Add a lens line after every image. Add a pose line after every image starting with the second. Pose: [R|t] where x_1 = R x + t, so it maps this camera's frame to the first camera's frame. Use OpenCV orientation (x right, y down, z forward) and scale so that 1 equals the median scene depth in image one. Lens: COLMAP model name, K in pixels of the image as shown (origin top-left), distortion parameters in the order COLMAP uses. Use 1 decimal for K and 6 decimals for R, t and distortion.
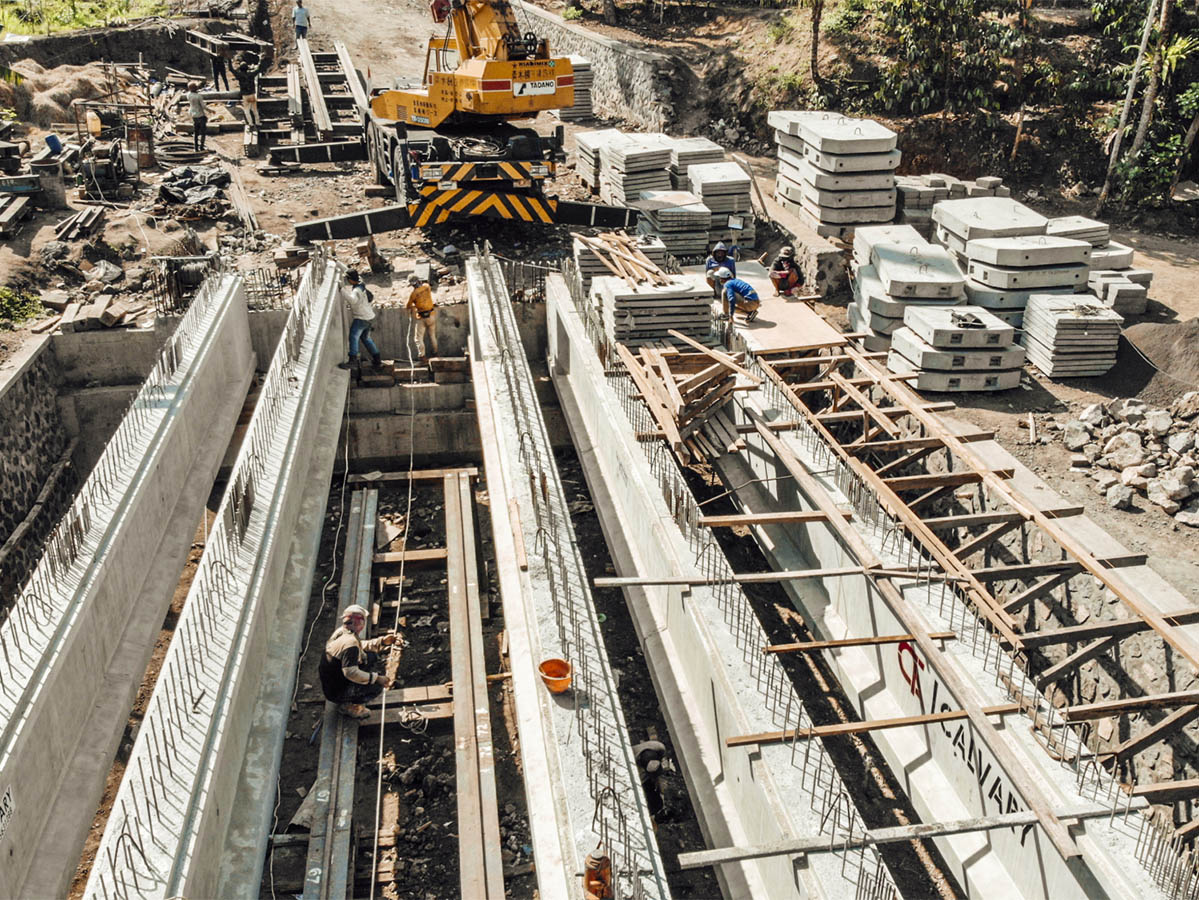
lens RADIAL K [[1081.2, 0, 617.1], [0, 1081.2, 476.7], [0, 0, 1]] dist [0.226572, -0.507395]
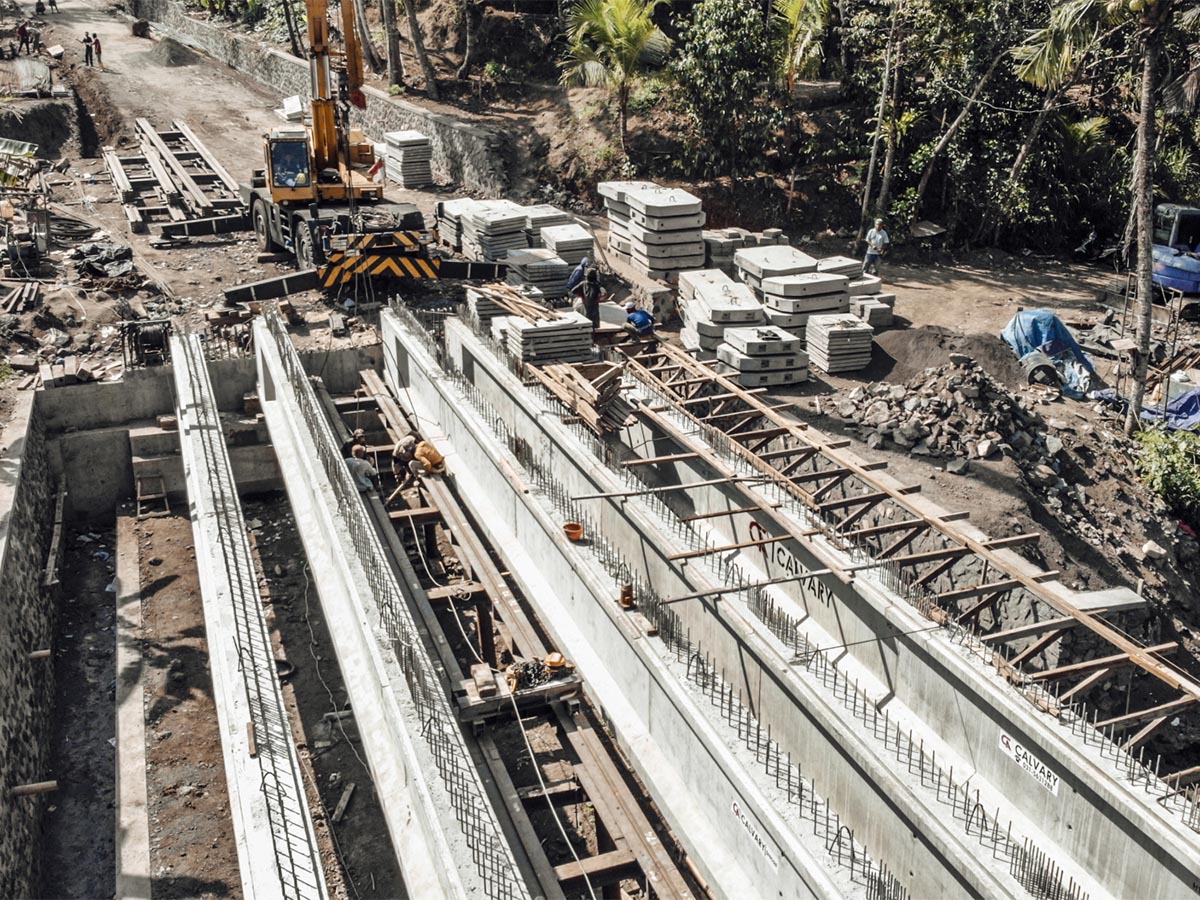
lens RADIAL K [[1160.1, 0, 593.4], [0, 1160.1, 458.0], [0, 0, 1]] dist [0.206879, -0.521931]
pose [[0.984909, -0.071542, 0.157595, -0.119842], [0.081627, 0.994946, -0.058471, 0.067195], [-0.152615, 0.070452, 0.985771, -0.342819]]
